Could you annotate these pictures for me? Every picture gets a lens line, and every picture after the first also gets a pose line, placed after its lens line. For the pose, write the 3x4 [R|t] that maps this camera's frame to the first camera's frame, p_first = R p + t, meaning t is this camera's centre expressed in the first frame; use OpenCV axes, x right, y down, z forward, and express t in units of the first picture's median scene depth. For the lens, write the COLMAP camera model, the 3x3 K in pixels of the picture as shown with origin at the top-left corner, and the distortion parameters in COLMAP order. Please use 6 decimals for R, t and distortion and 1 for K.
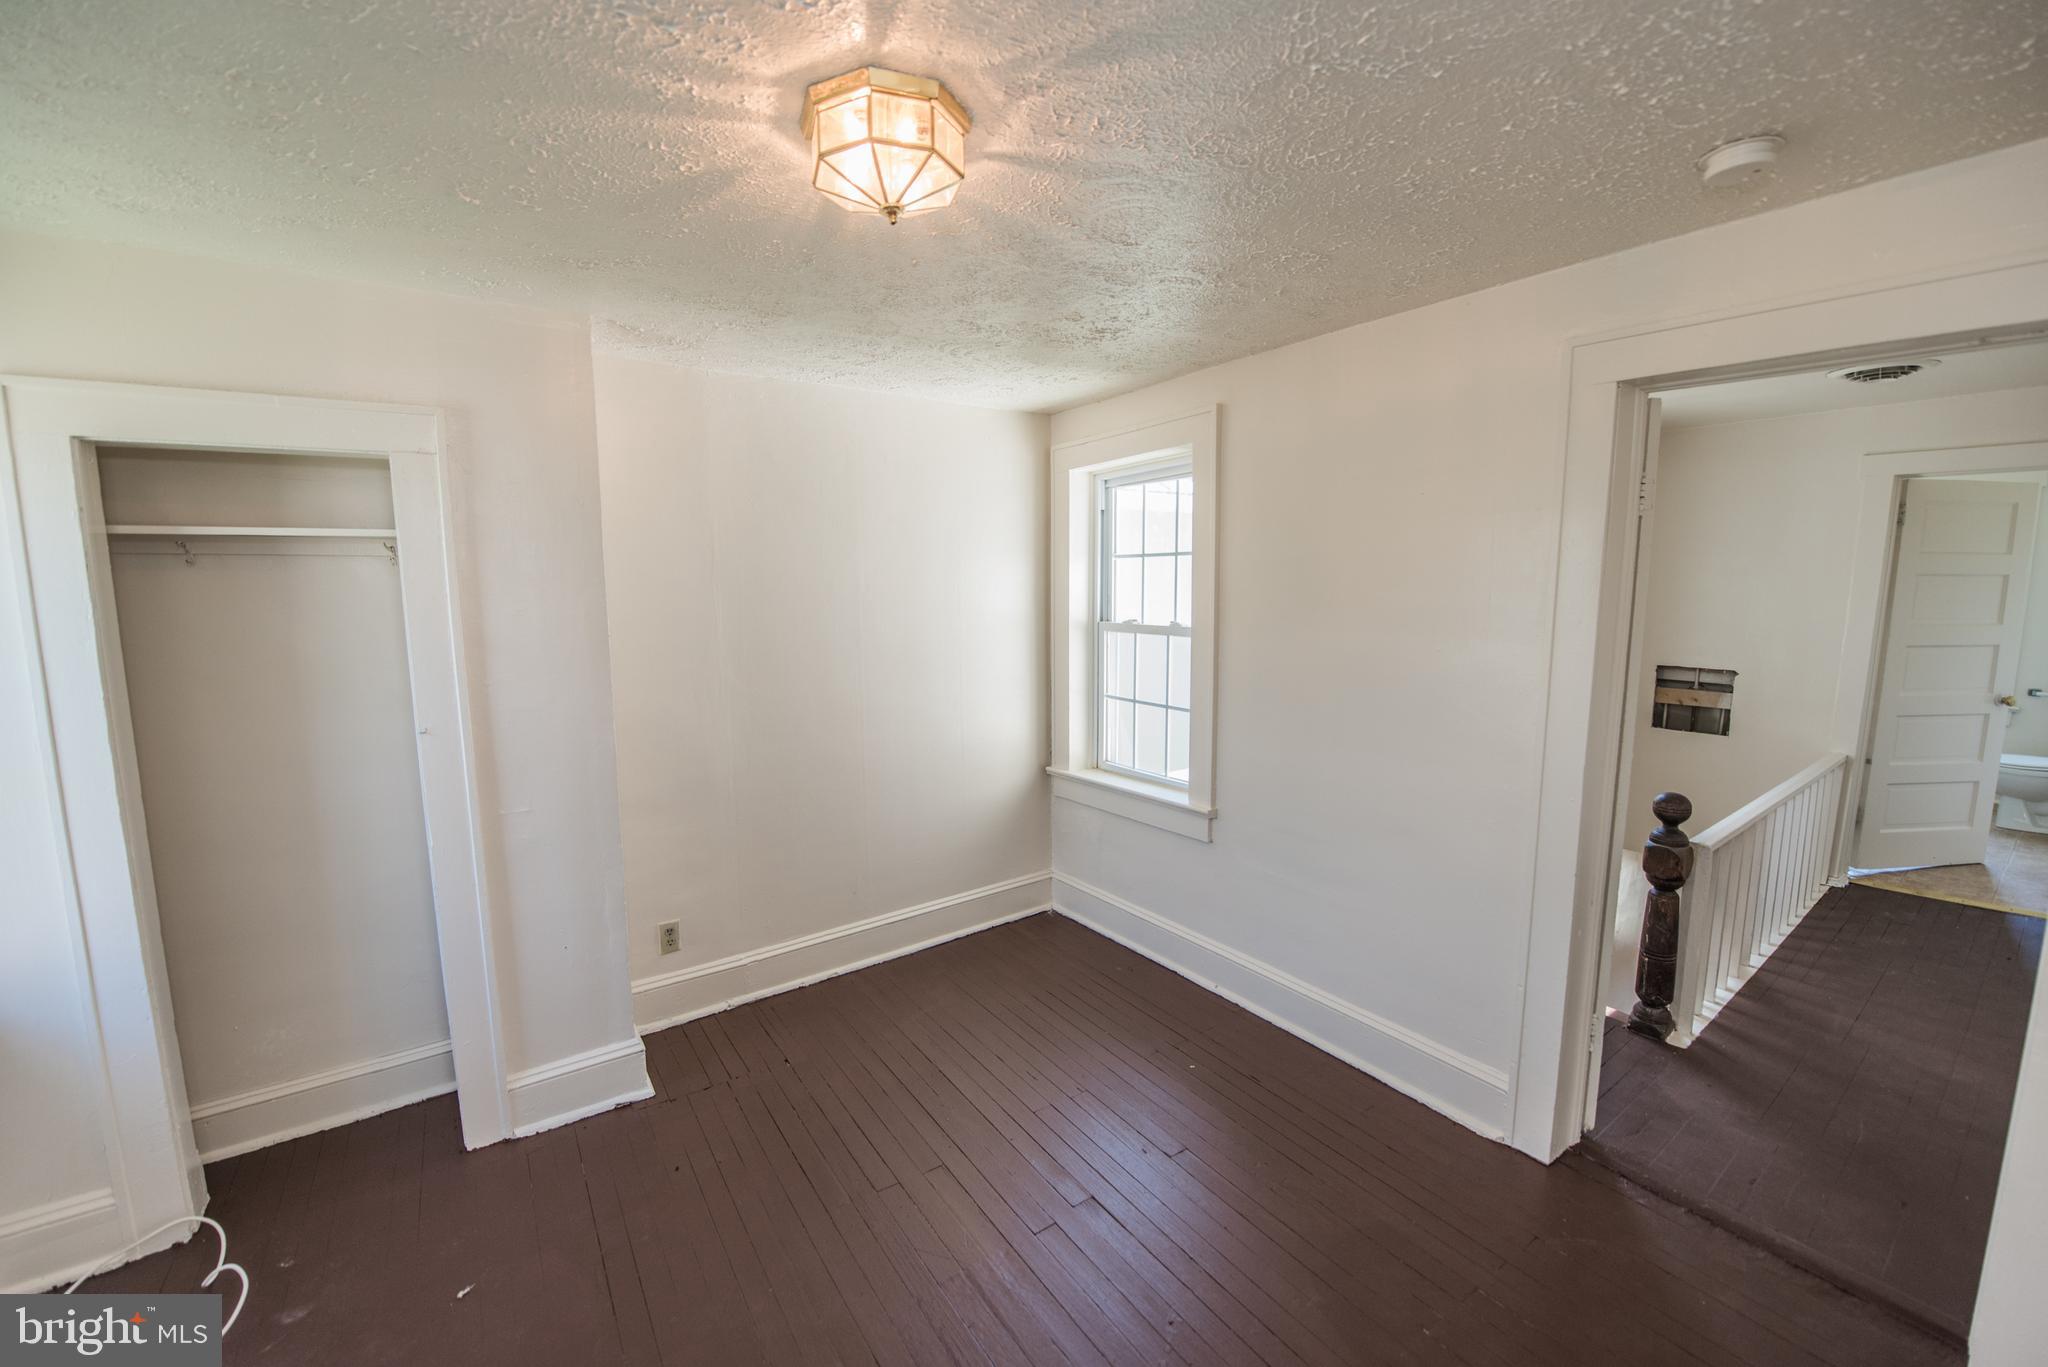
lens RADIAL K [[812.2, 0, 1012.0], [0, 812.2, 677.2], [0, 0, 1]] dist [-0.020699, -0.000738]
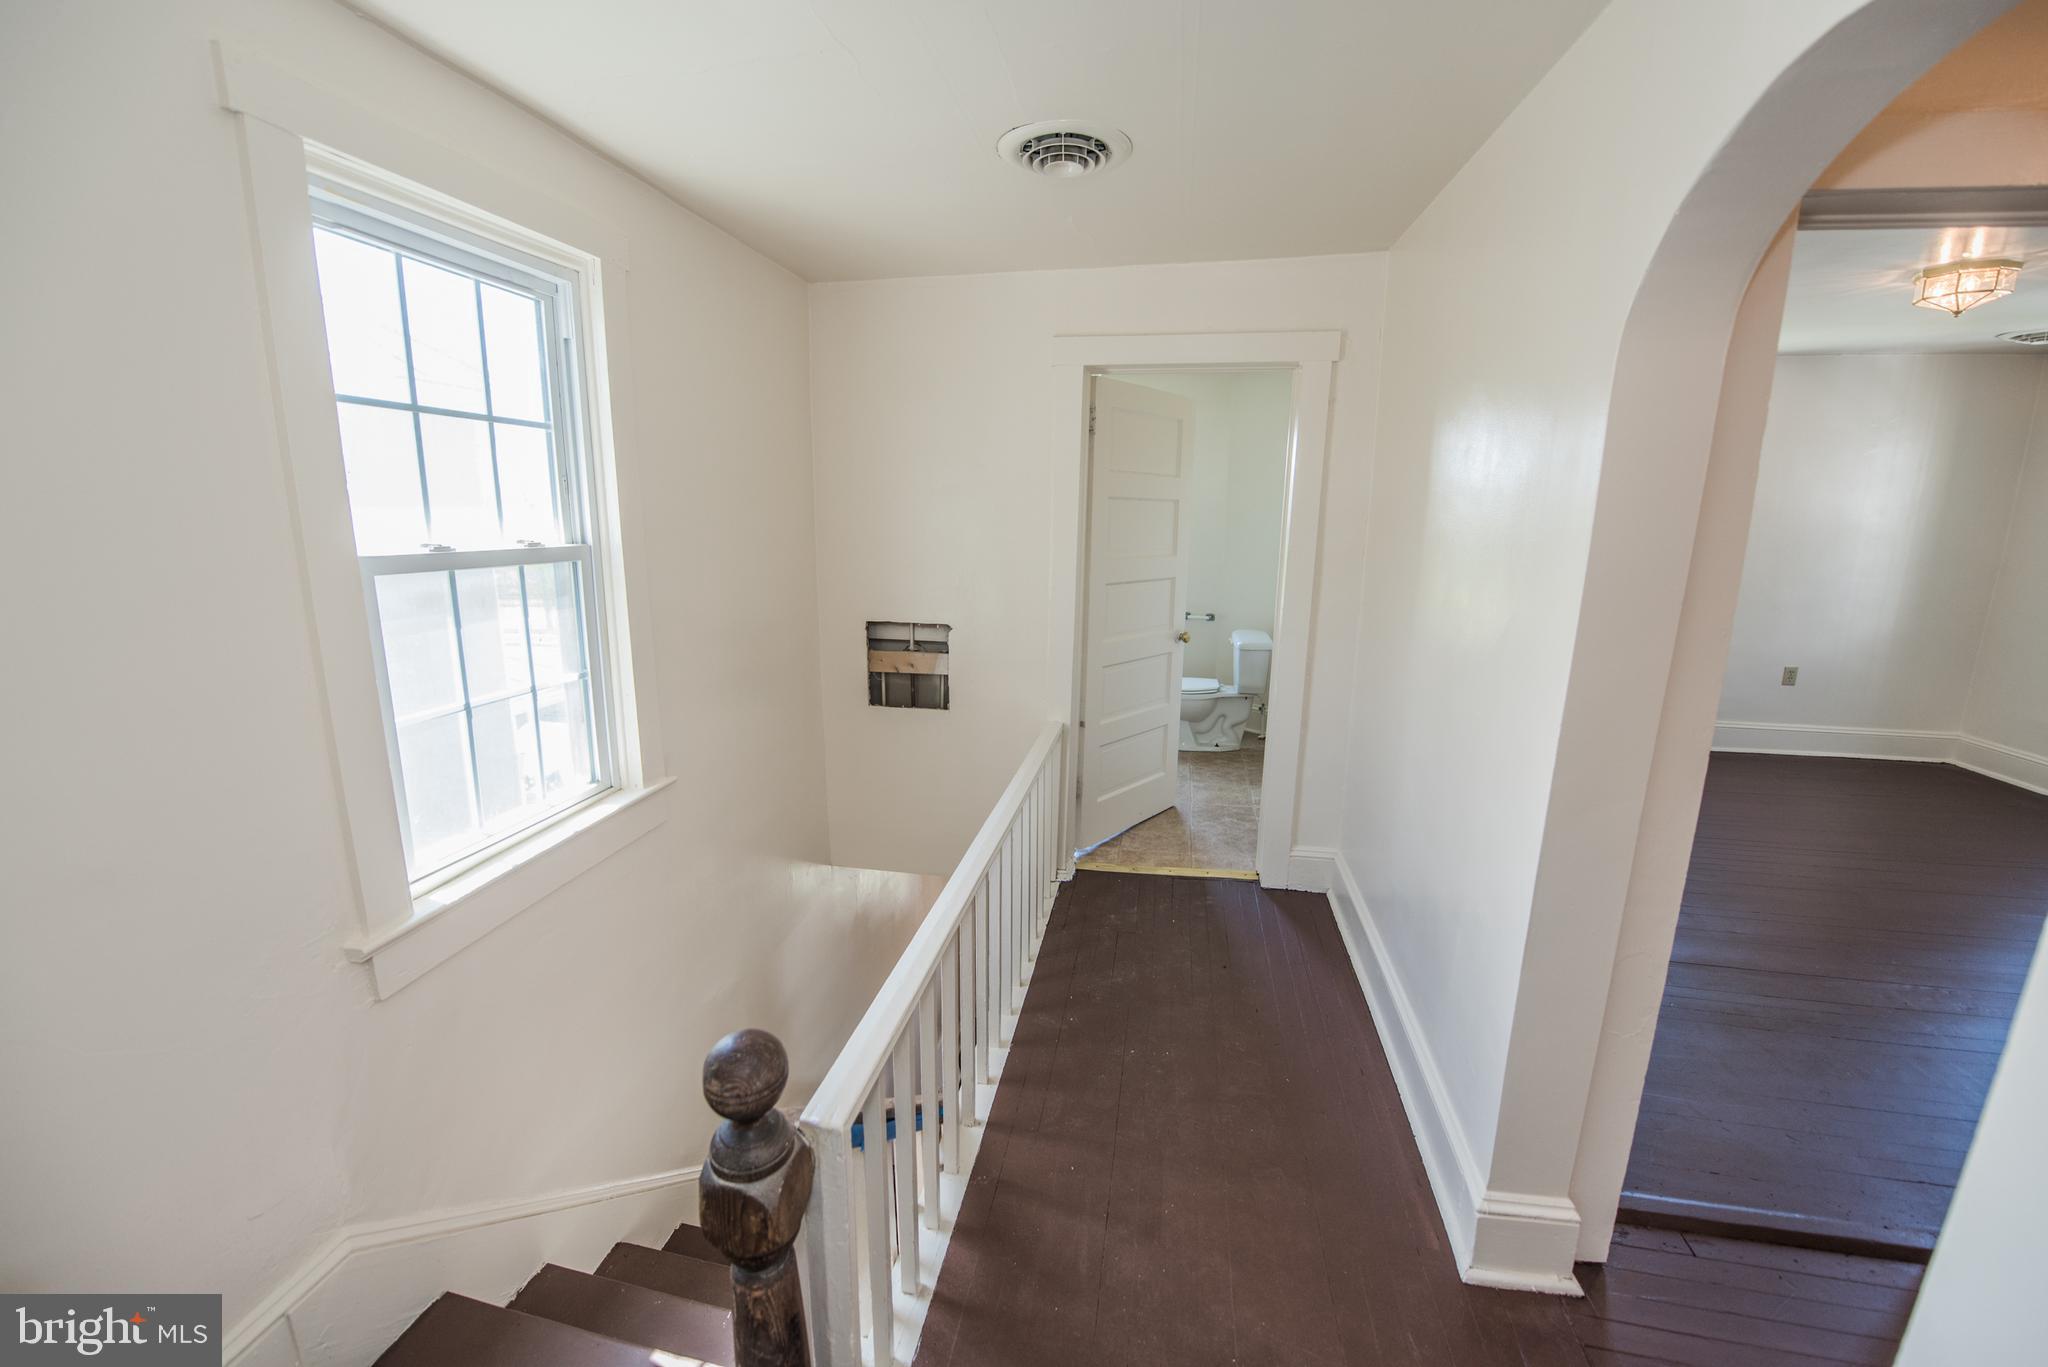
lens RADIAL K [[812.2, 0, 1029.6], [0, 812.2, 682.9], [0, 0, 1]] dist [-0.020699, -0.000738]
pose [[0.712345, -0.130040, 0.689677, 0.453914], [0.071142, 0.991002, 0.113375, -0.037037], [-0.698215, -0.031697, 0.715186, 0.424024]]
